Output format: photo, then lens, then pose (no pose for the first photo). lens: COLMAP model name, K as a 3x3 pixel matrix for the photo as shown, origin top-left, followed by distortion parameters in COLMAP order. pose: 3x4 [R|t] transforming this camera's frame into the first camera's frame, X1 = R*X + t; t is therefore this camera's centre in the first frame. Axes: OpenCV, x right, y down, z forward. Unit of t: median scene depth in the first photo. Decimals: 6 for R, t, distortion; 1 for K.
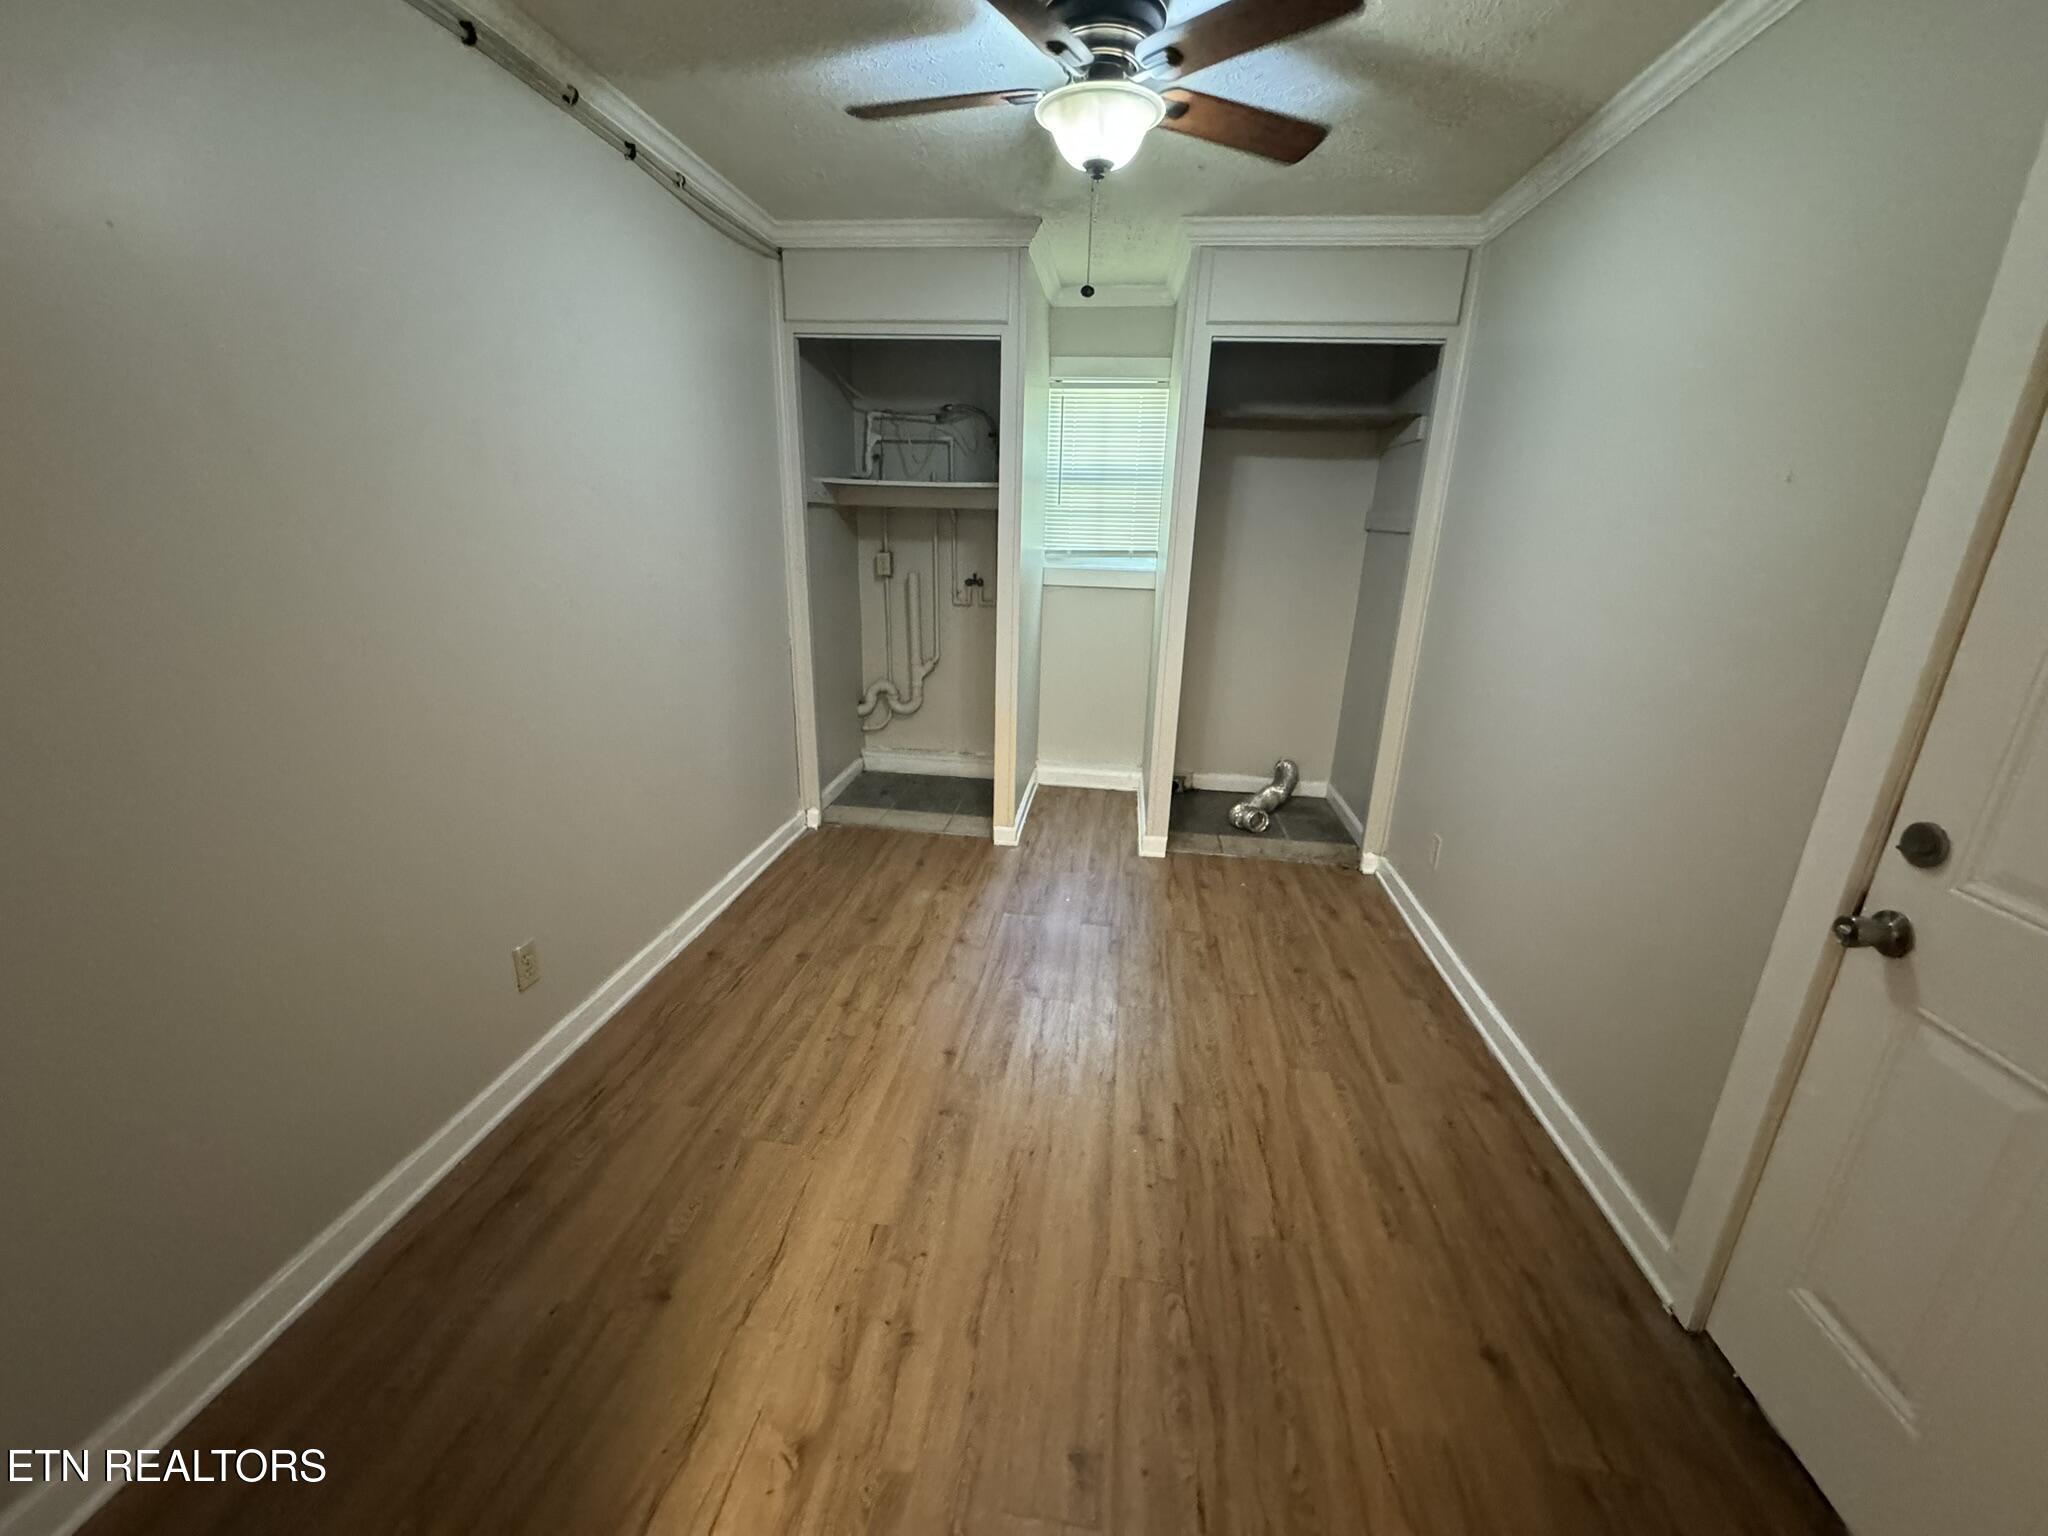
lens RADIAL K [[814.1, 0, 1020.5], [0, 814.1, 768.3], [0, 0, 1]] dist [-0.024782, -0.000126]
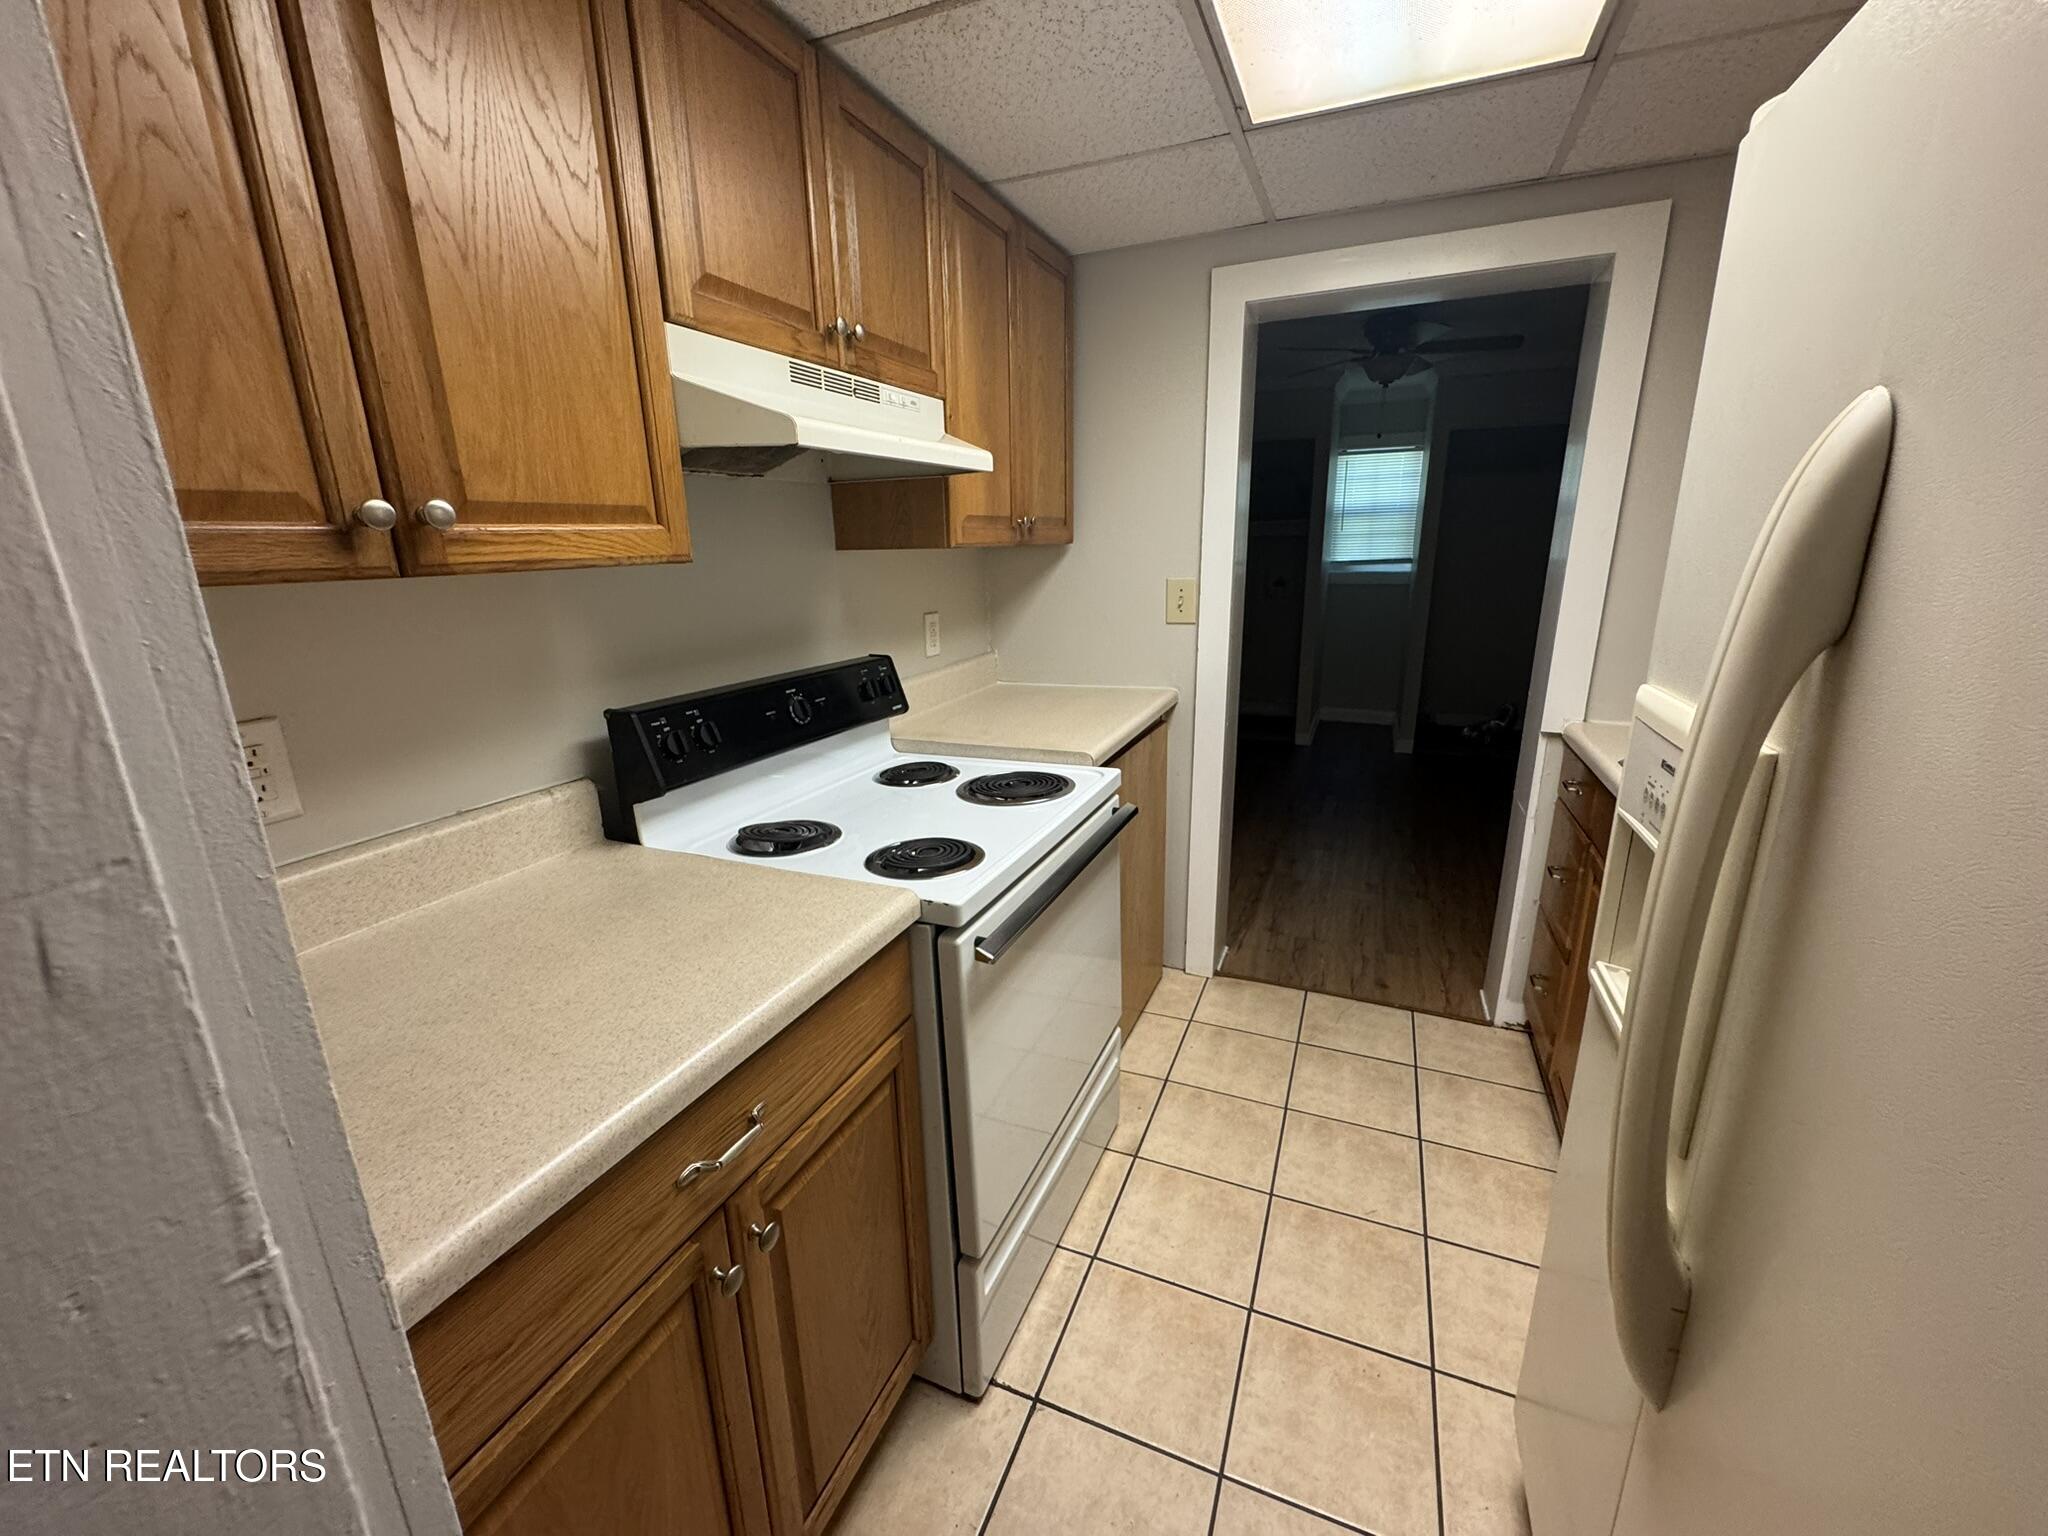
lens RADIAL K [[814.1, 0, 1009.6], [0, 814.1, 757.8], [0, 0, 1]] dist [-0.024782, -0.000126]
pose [[0.958338, 0.036365, -0.283312, -0.104791], [-0.051886, 0.997524, -0.047471, 0.201287], [0.280884, 0.060194, 0.957852, -0.594999]]
